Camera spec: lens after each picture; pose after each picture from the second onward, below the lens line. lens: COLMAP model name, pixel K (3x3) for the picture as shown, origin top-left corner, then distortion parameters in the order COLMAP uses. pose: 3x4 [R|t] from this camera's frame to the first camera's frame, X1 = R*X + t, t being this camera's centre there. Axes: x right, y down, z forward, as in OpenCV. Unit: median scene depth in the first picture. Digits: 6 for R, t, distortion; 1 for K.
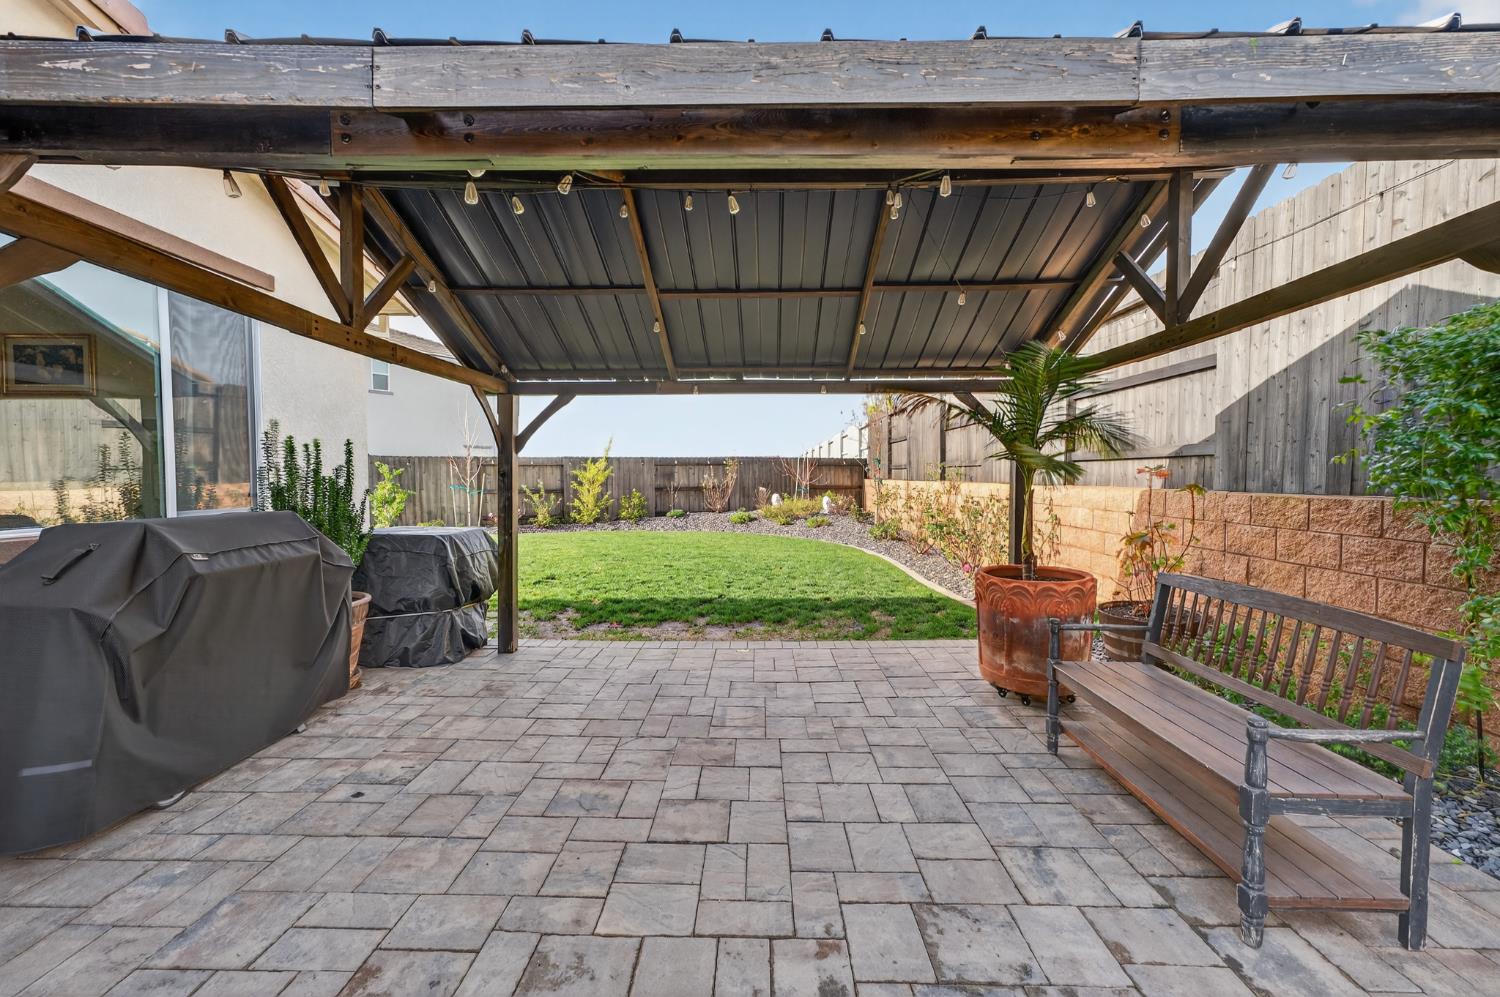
lens RADIAL K [[601.5, 0, 746.6], [0, 601.5, 489.7], [0, 0, 1]] dist [-0.010688, 0.007150]
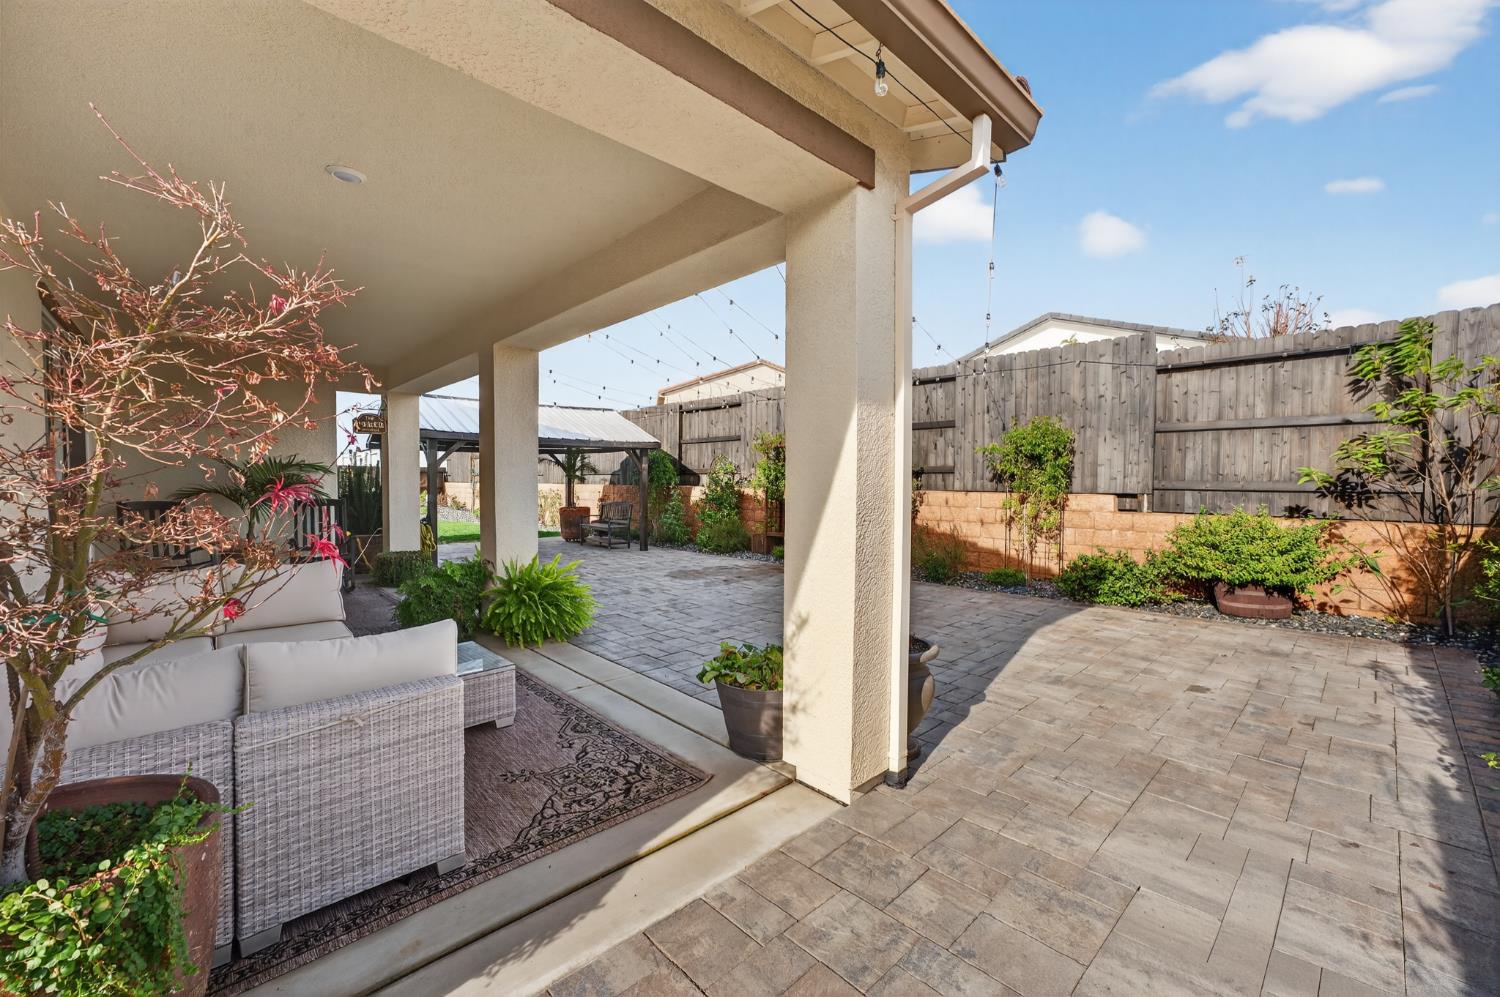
lens RADIAL K [[601.5, 0, 764.6], [0, 601.5, 492.8], [0, 0, 1]] dist [-0.010688, 0.007150]
pose [[0.697698, -0.013886, 0.716257, -0.915978], [0.013542, 0.999889, 0.006194, 0.030452], [-0.716264, 0.005378, 0.697809, -1.631980]]
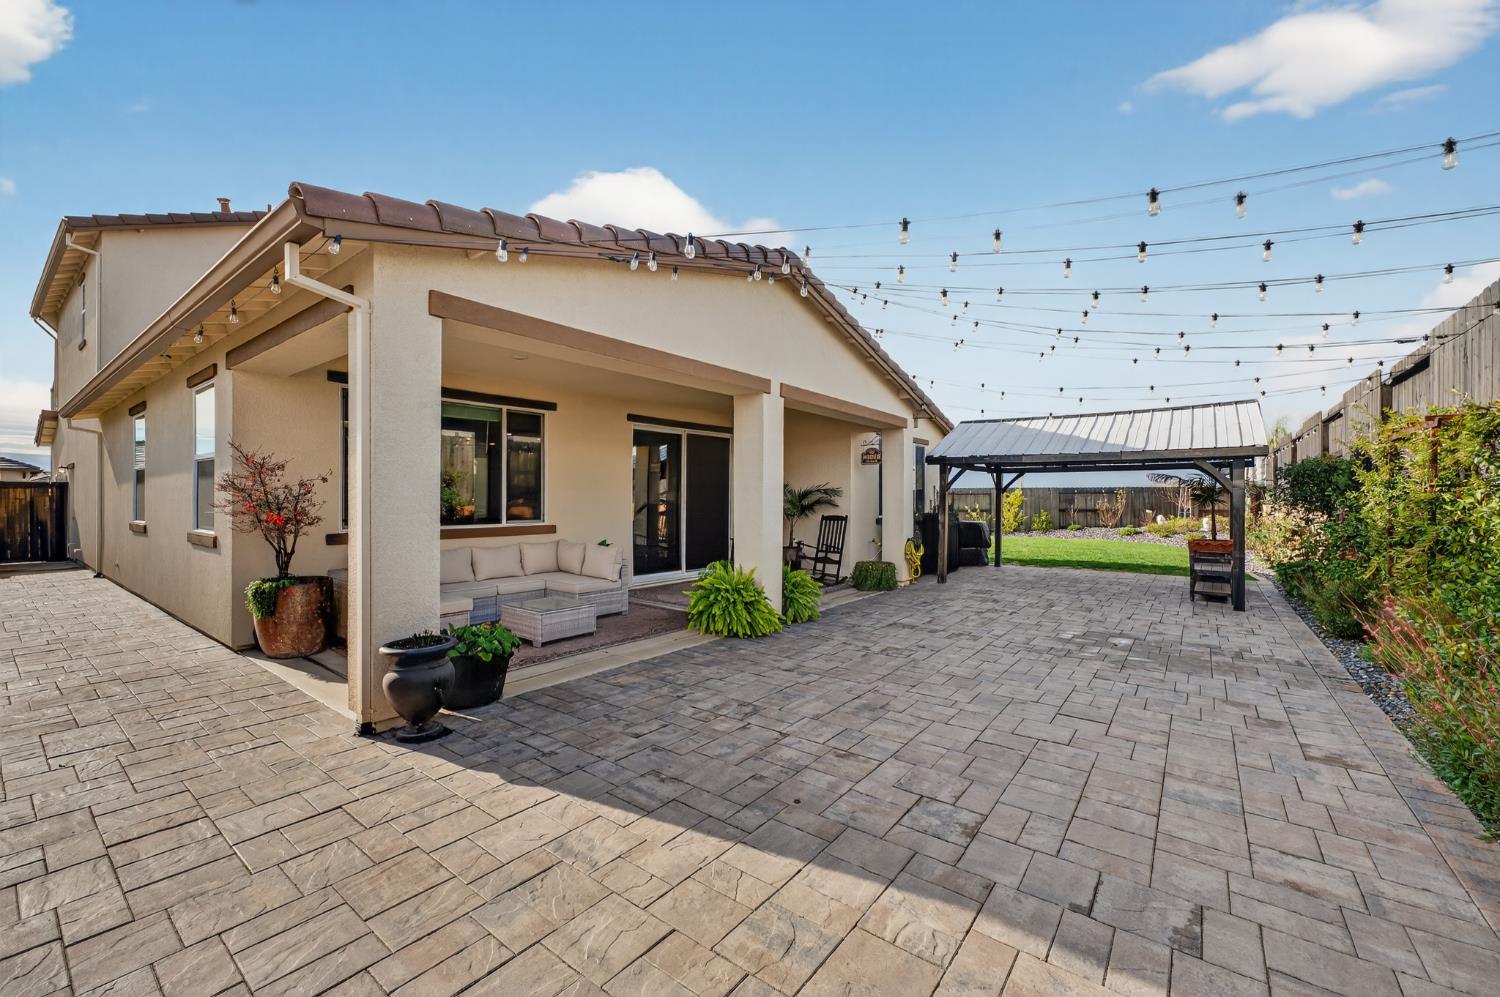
lens RADIAL K [[601.5, 0, 745.4], [0, 601.5, 499.1], [0, 0, 1]] dist [-0.010688, 0.007150]
pose [[0.805543, 0.002544, -0.592532, 0.259785], [-0.015090, 0.999755, -0.016222, 0.020723], [0.592346, 0.022009, 0.805383, -1.652827]]
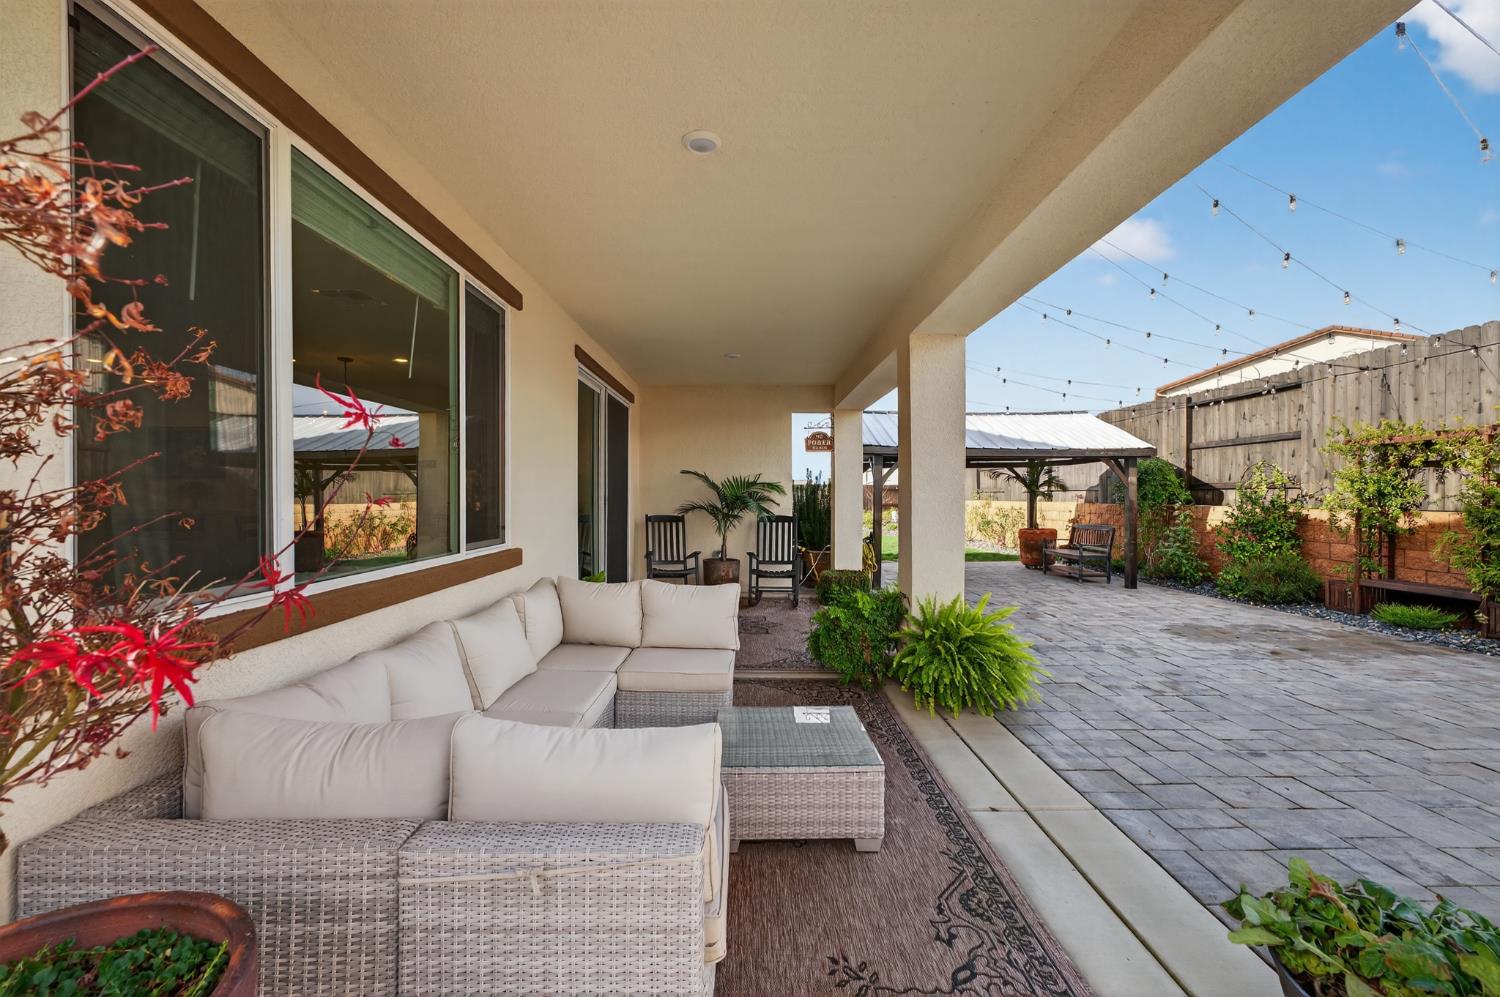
lens RADIAL K [[601.5, 0, 738.4], [0, 601.5, 495.9], [0, 0, 1]] dist [-0.010688, 0.007150]
pose [[0.999933, -0.000366, 0.011580, -0.769564], [0.000633, 0.999734, -0.023048, 0.025269], [-0.011568, 0.023053, 0.999667, -1.453855]]
